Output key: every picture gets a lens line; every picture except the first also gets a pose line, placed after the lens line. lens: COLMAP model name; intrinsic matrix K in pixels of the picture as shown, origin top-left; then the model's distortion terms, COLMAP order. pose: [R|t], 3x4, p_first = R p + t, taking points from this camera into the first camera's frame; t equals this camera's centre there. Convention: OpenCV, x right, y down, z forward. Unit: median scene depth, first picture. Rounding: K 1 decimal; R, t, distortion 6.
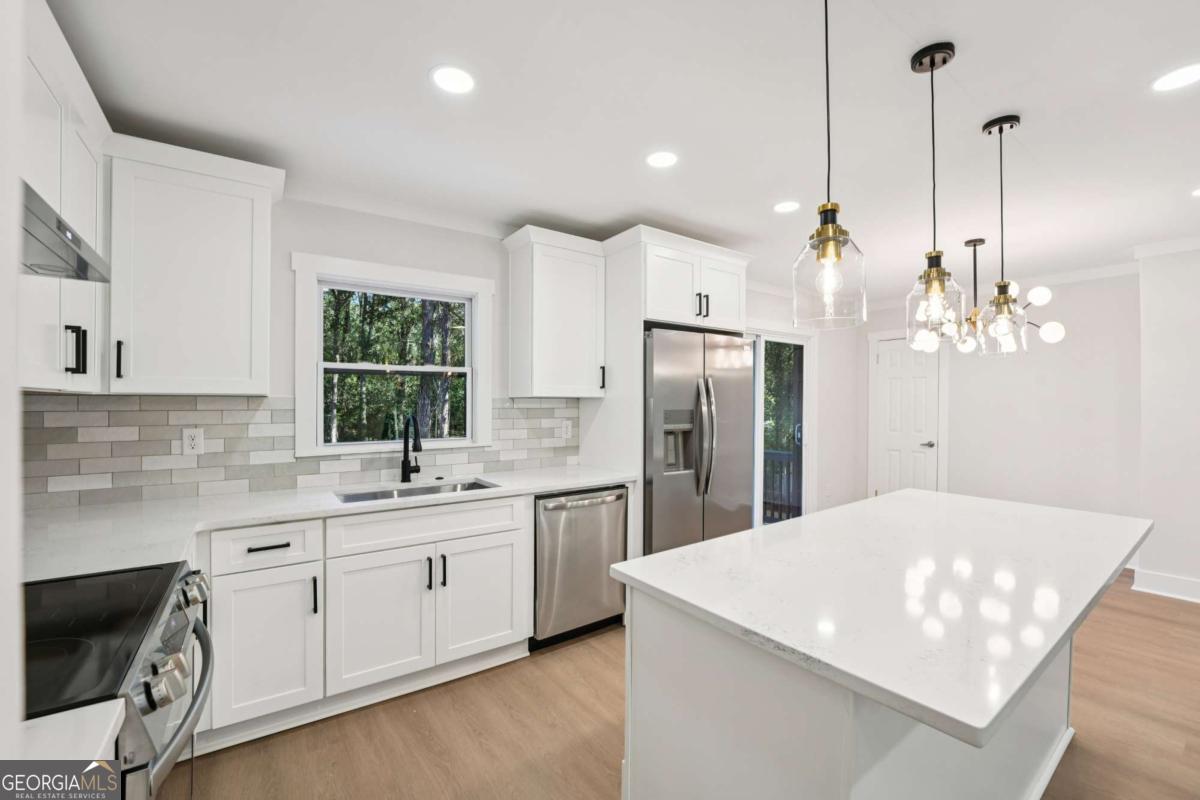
lens RADIAL K [[493.7, 0, 607.5], [0, 493.7, 406.4], [0, 0, 1]] dist [-0.021197, -0.000124]
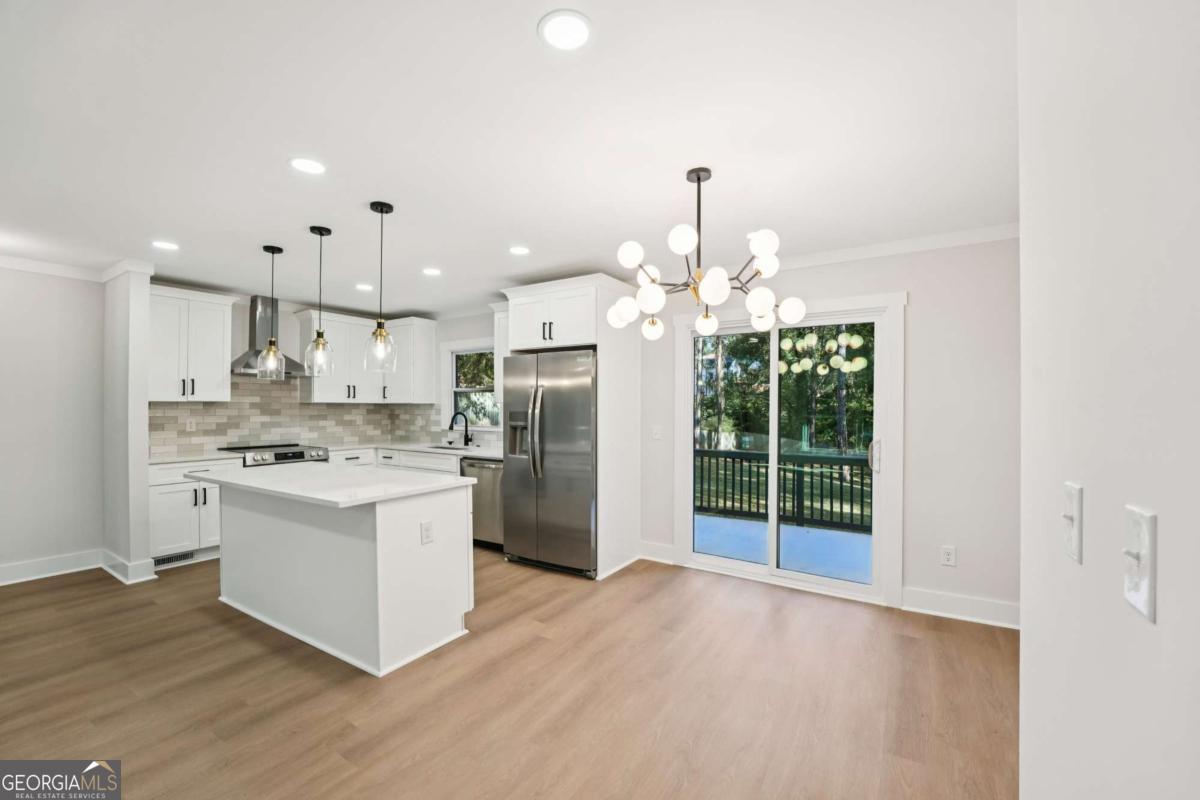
lens RADIAL K [[485.1, 0, 591.8], [0, 485.1, 408.5], [0, 0, 1]] dist [-0.001444, -0.009316]
pose [[0.365287, 0.004533, -0.930884, 1.668664], [-0.009913, 0.999950, 0.000979, -0.005911], [0.930842, 0.008870, 0.365314, 0.761140]]
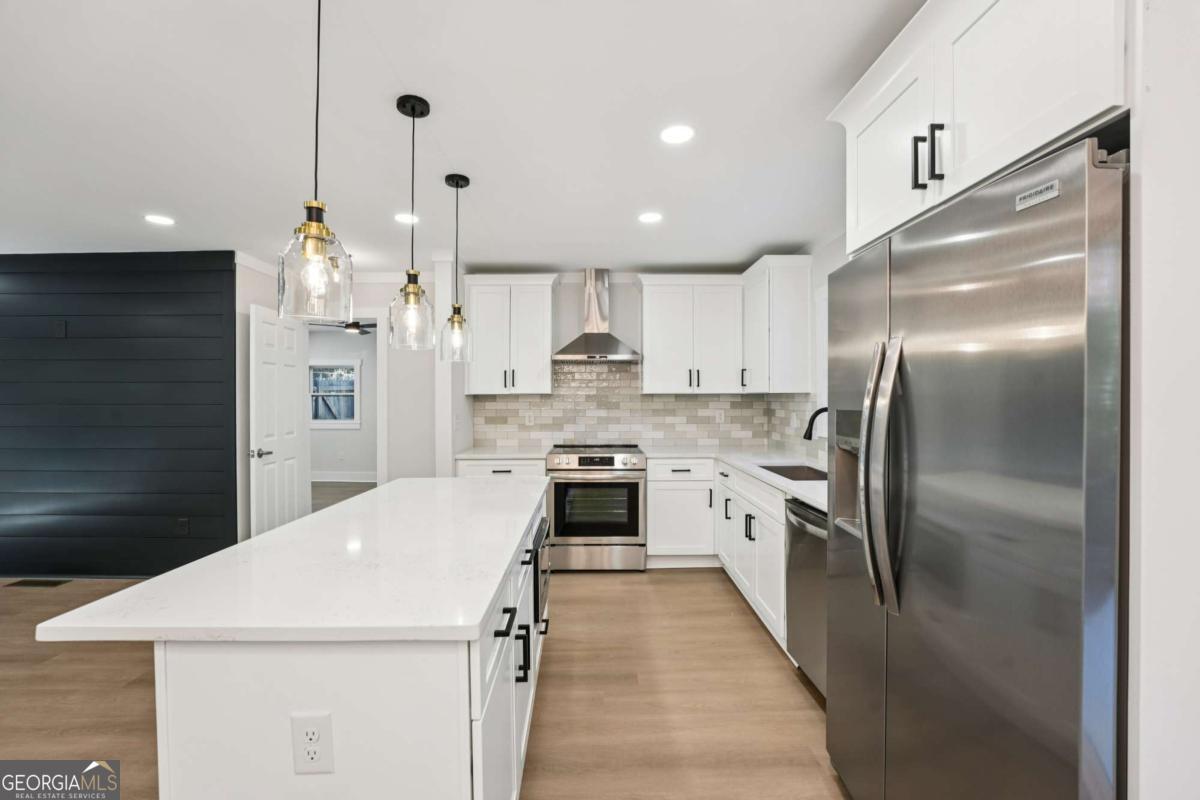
lens RADIAL K [[488.6, 0, 595.0], [0, 488.6, 393.1], [0, 0, 1]] dist [-0.027945, -0.000070]
pose [[-0.576224, -0.006117, -0.817269, 0.794033], [-0.002232, 0.999980, -0.005910, -0.008975], [0.817289, -0.001581, -0.576226, 1.183667]]
